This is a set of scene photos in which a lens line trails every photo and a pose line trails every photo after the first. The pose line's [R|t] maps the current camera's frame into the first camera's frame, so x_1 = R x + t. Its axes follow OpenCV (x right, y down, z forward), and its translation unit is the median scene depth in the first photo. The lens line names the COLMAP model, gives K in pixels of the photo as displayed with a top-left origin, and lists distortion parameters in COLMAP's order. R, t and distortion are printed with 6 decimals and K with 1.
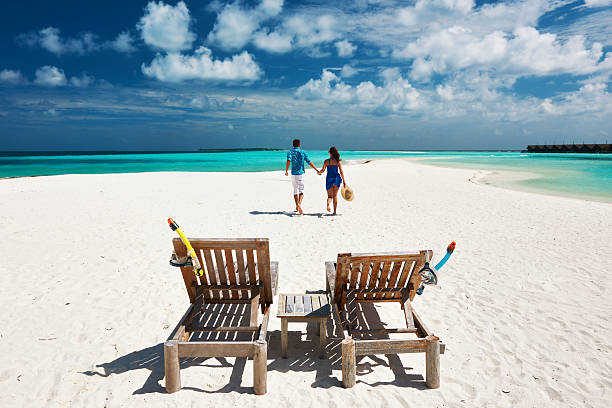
lens RADIAL K [[421.2, 0, 293.7], [0, 421.2, 174.8], [0, 0, 1]] dist [-0.002631, -0.002178]
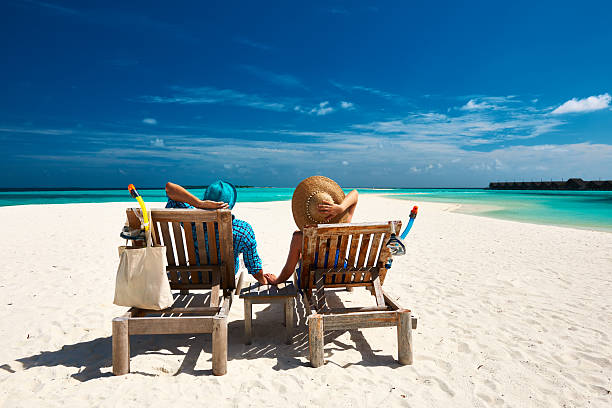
lens RADIAL K [[415.3, 0, 296.8], [0, 415.3, 204.2], [0, 0, 1]] dist [-0.003769, 0.000387]
pose [[0.997463, -0.000252, 0.071190, 0.021432], [0.006712, 0.995872, -0.090519, 0.220551], [-0.070873, 0.090767, 0.993347, 0.061696]]
